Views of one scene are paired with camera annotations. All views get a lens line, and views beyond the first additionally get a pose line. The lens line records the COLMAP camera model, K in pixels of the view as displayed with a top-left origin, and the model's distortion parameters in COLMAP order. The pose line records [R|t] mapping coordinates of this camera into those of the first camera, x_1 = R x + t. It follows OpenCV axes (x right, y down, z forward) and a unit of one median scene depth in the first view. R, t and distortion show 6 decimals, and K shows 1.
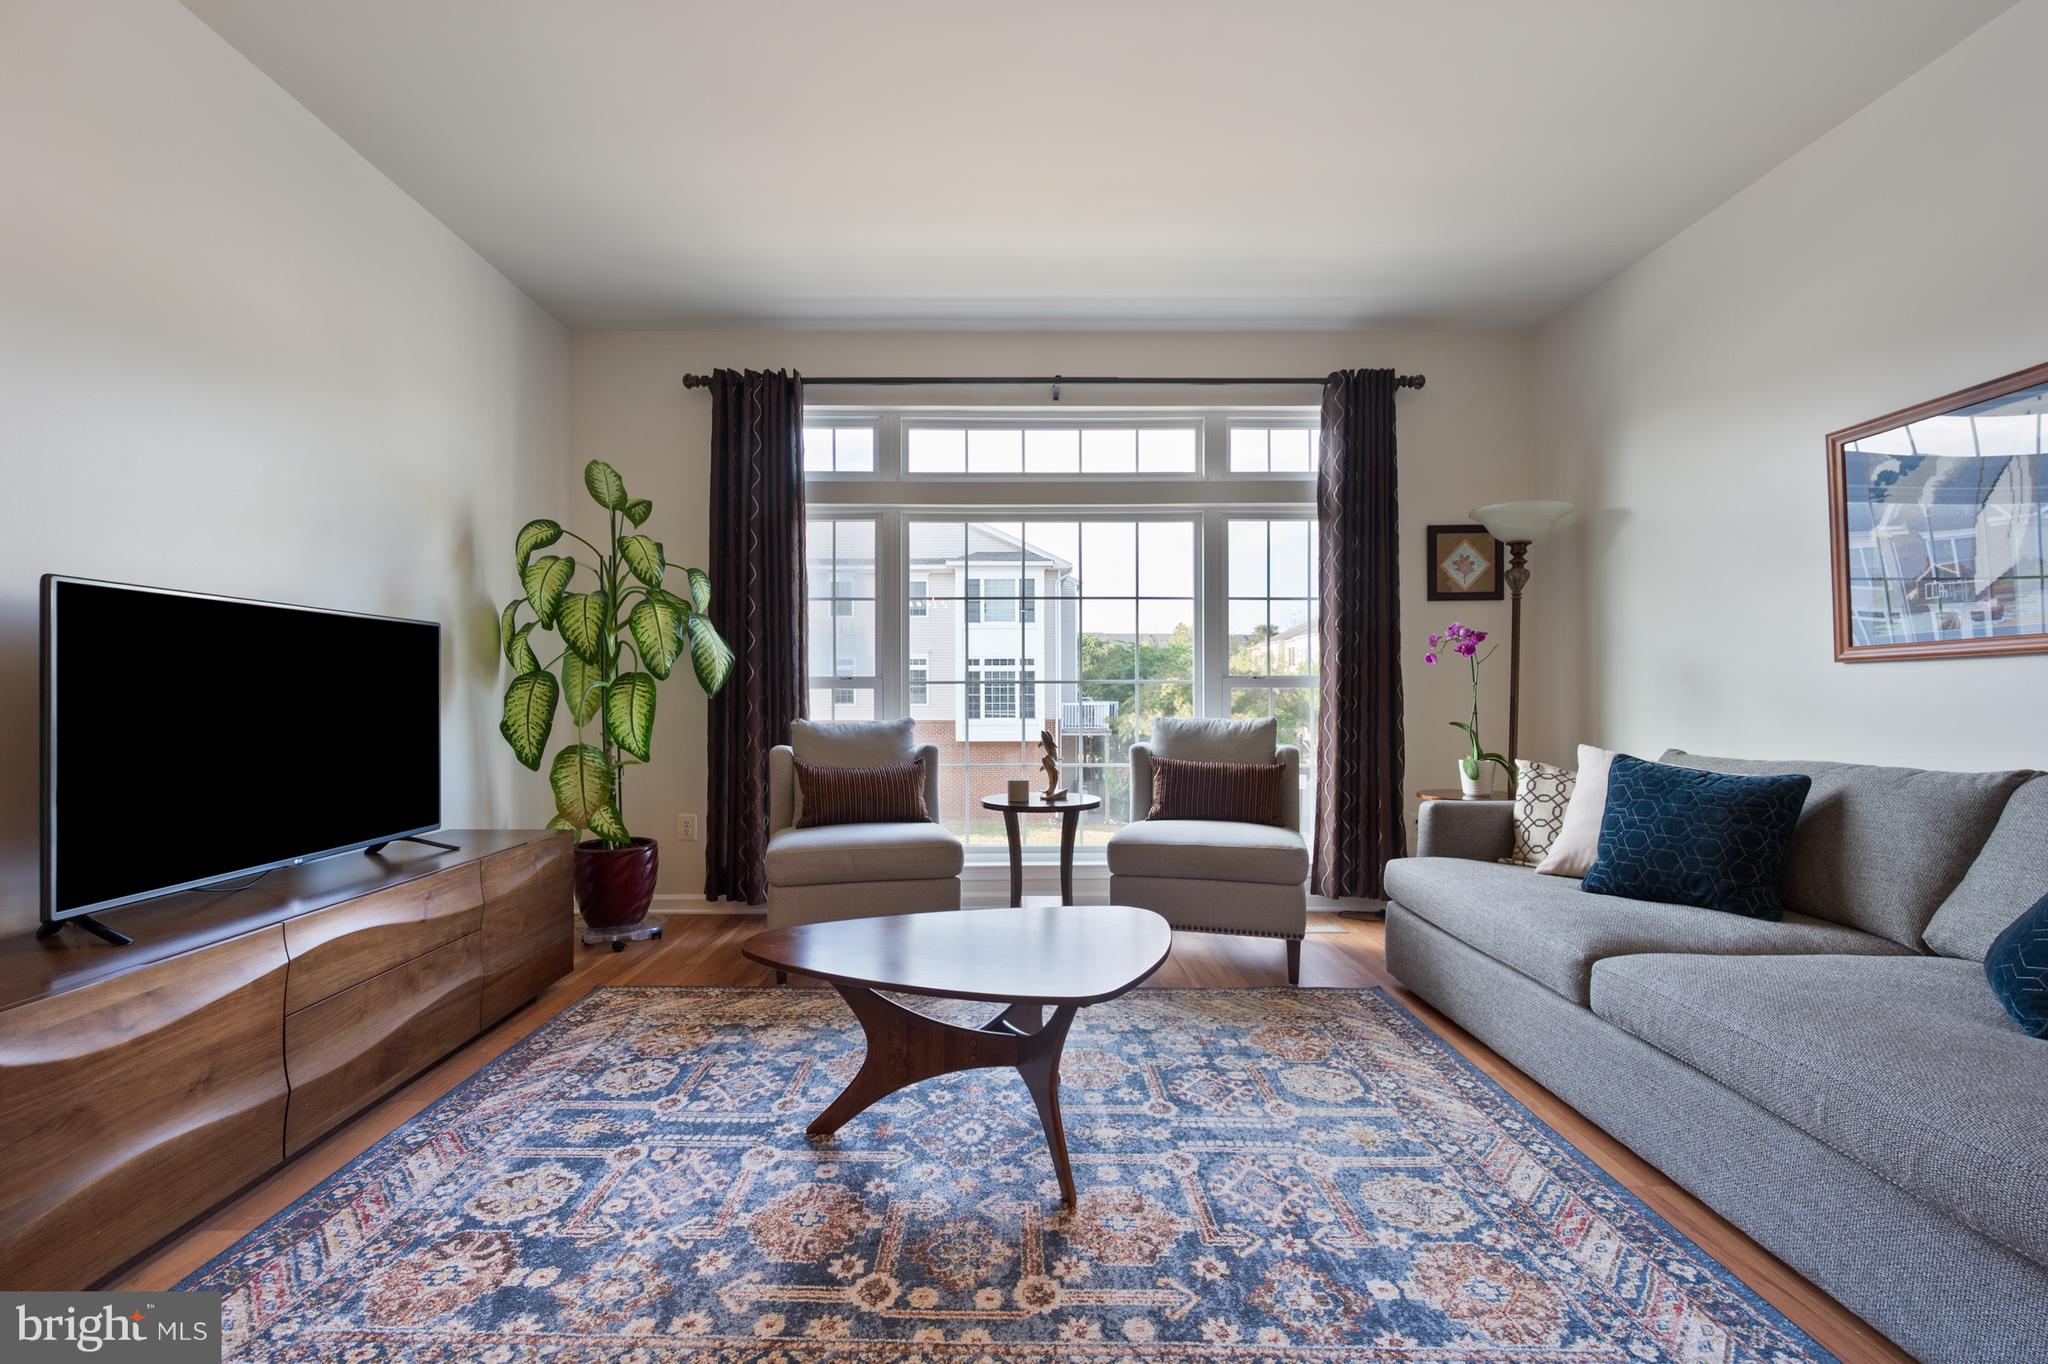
lens RADIAL K [[855.8, 0, 997.6], [0, 855.8, 699.7], [0, 0, 1]] dist [-0.000631, -0.001024]
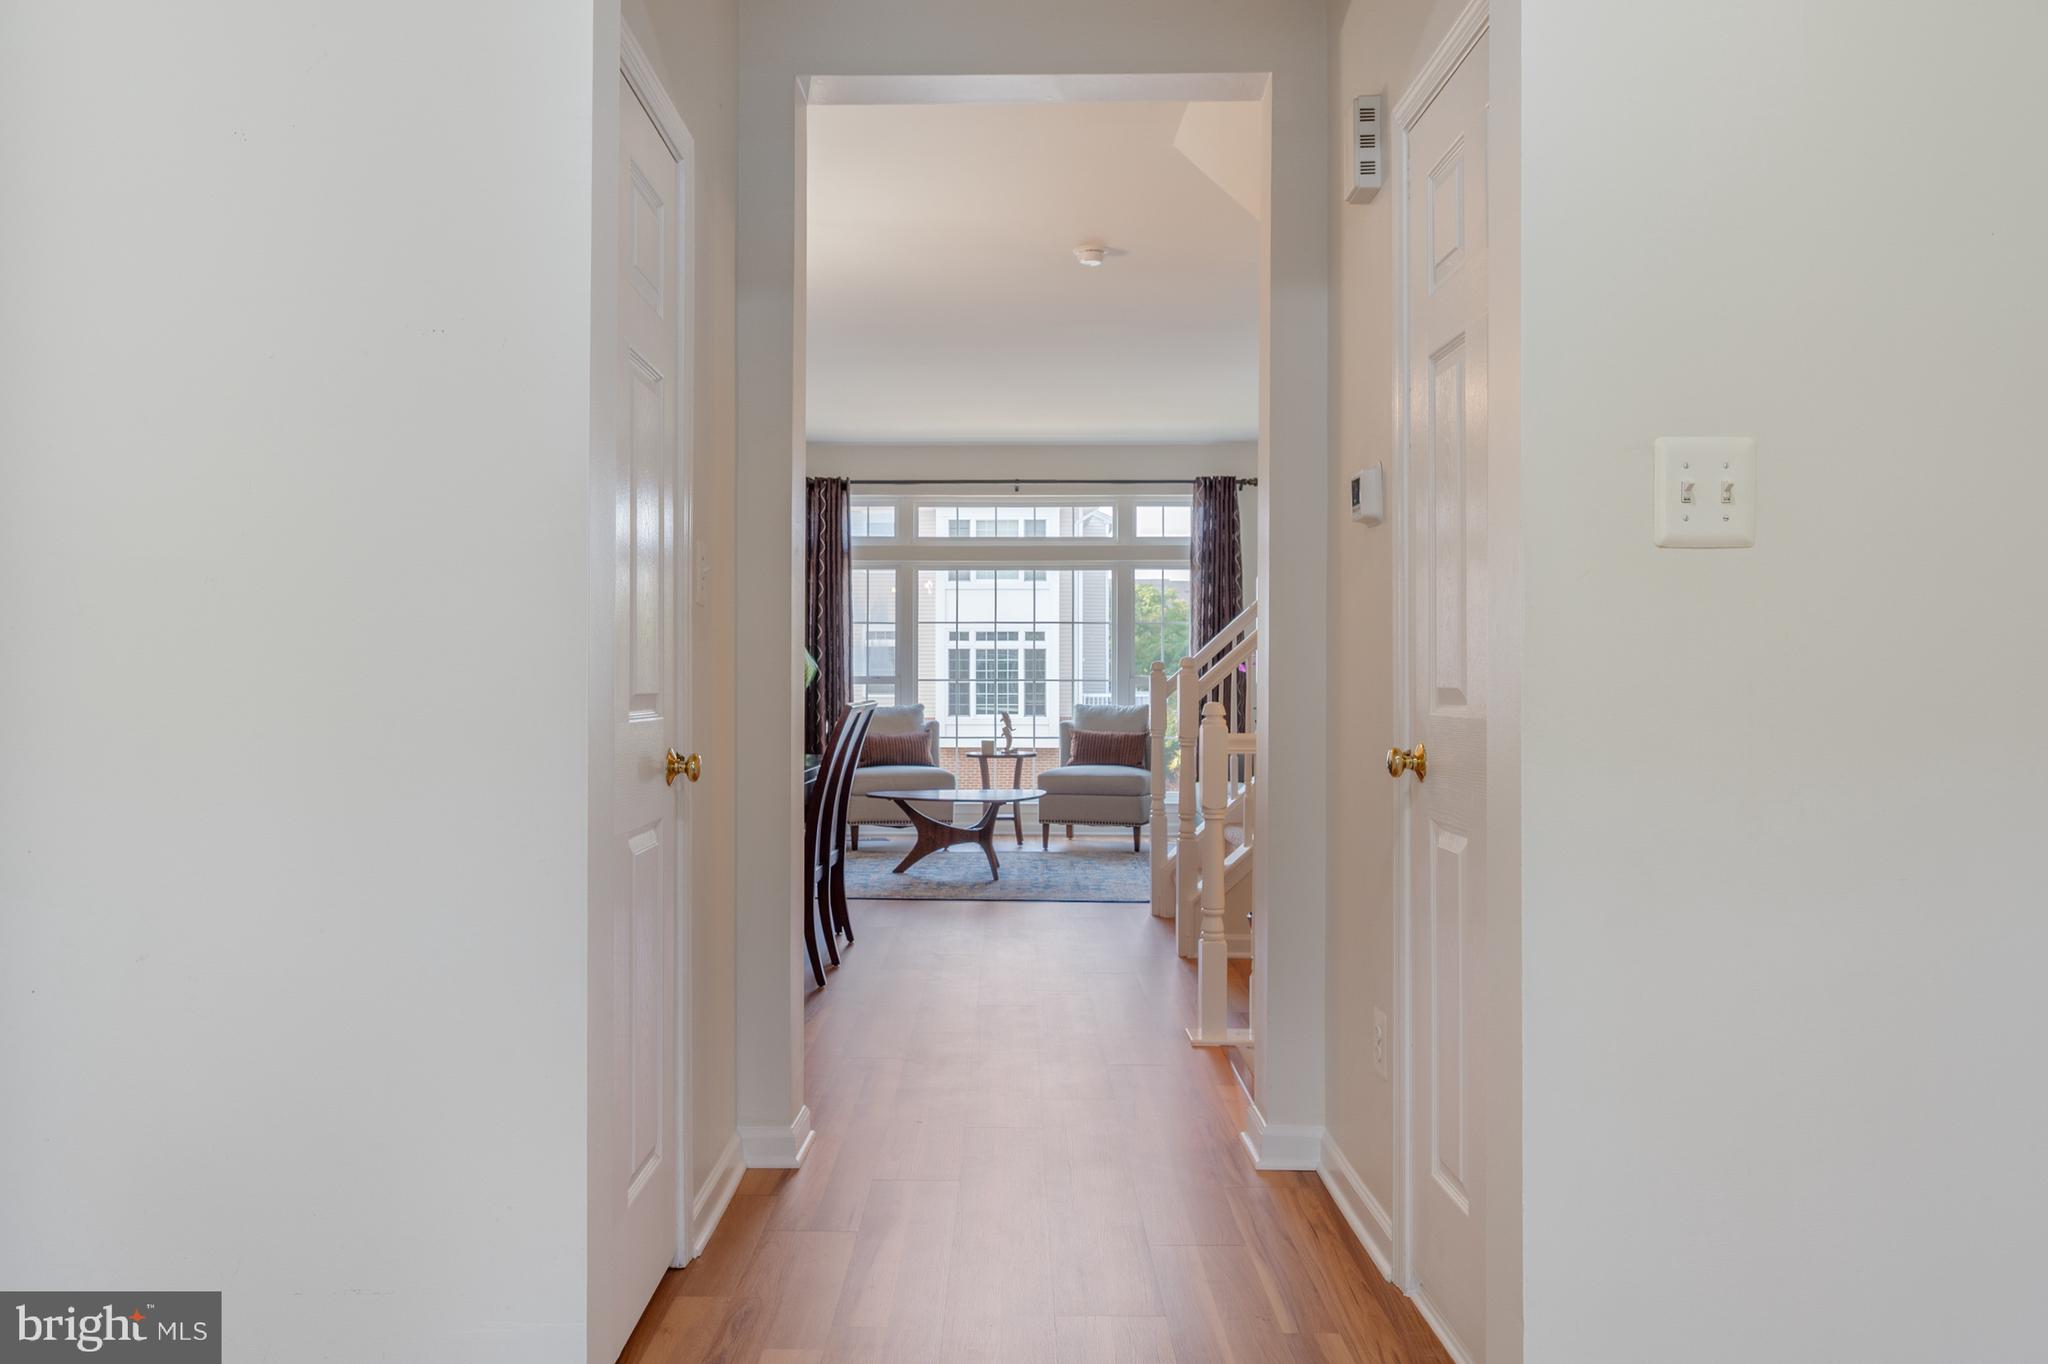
lens RADIAL K [[1440.9, 0, 1002.8], [0, 1440.9, 702.1], [0, 0, 1]] dist [0.003506, 0.000144]
pose [[0.999998, 0.000660, 0.001605, 0.051832], [-0.000676, 0.999949, 0.010086, -0.009521], [-0.001598, -0.010087, 0.999948, -1.958314]]
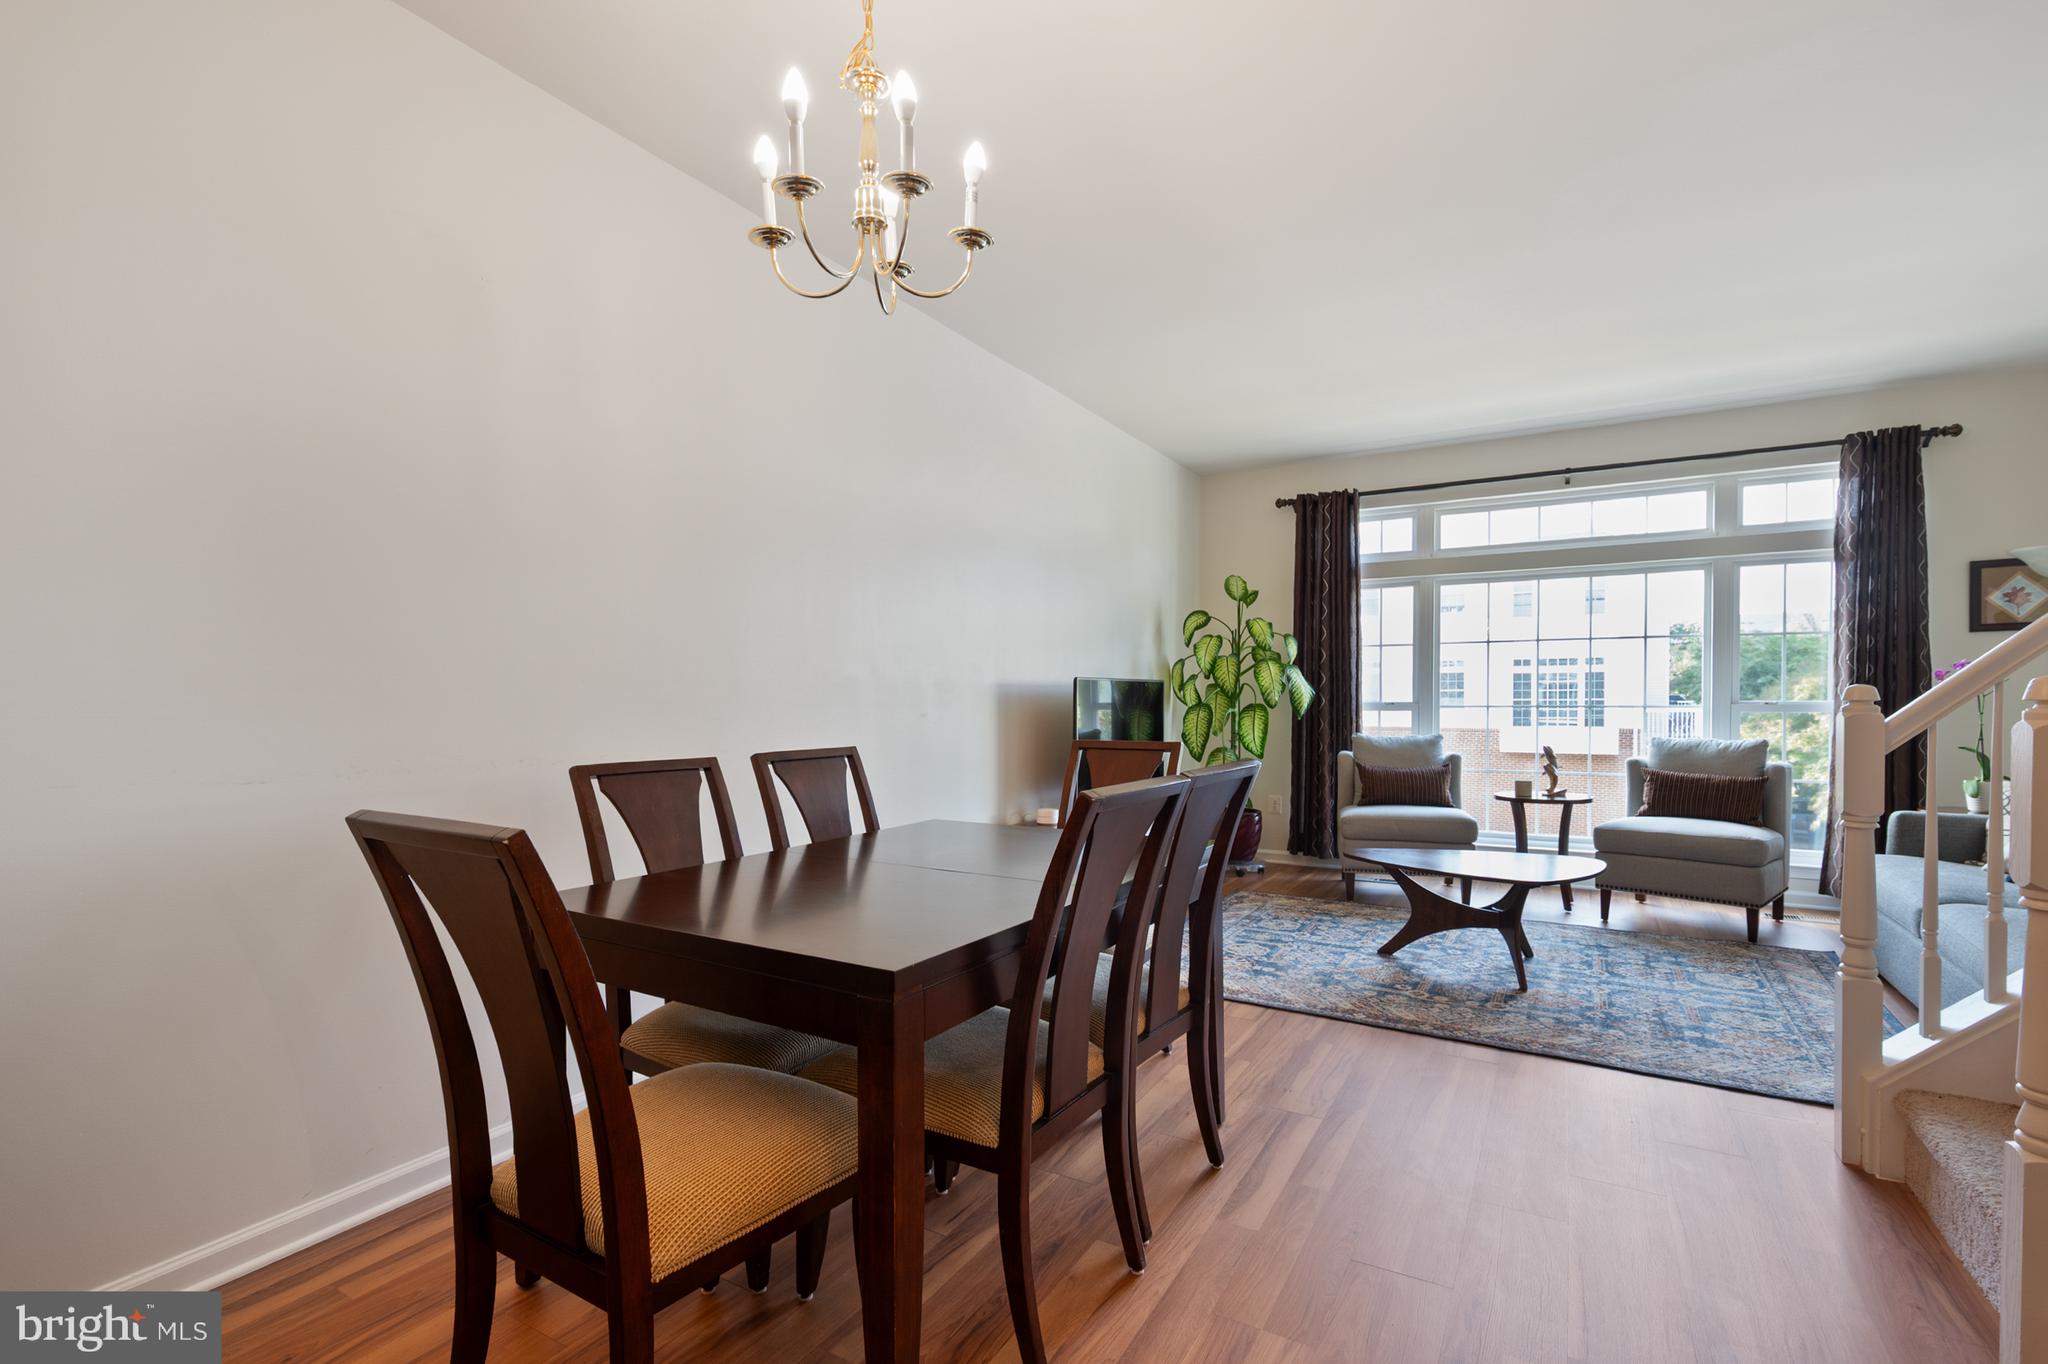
lens RADIAL K [[911.6, 0, 1033.4], [0, 911.6, 713.5], [0, 0, 1]] dist [-0.001732, 0.000157]
pose [[0.863858, 0.007401, -0.503681, 0.086407], [-0.000611, 0.999907, 0.013645, -0.037201], [0.503735, -0.011479, 0.863782, -0.727718]]
